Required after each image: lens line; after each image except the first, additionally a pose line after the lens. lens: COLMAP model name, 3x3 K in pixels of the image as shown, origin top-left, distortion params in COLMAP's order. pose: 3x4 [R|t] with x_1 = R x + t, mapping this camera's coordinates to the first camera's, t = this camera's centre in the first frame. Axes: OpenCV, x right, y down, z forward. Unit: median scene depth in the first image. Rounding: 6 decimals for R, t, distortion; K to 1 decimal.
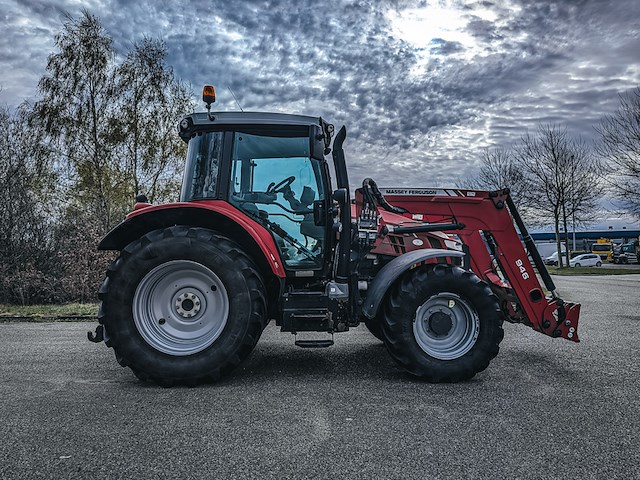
lens RADIAL K [[464.8, 0, 316.9], [0, 464.8, 245.0], [0, 0, 1]] dist [0.060408, -0.085573]
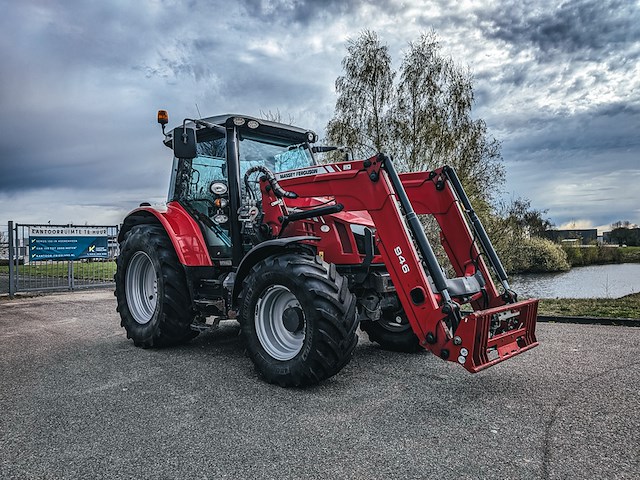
lens RADIAL K [[474.0, 0, 330.9], [0, 474.0, 239.7], [0, 0, 1]] dist [-0.008534, -0.006380]
pose [[0.693739, -0.025438, -0.719777, 0.896783], [0.037915, 0.999280, 0.001227, 0.014986], [0.719228, -0.028141, 0.694204, 0.403846]]
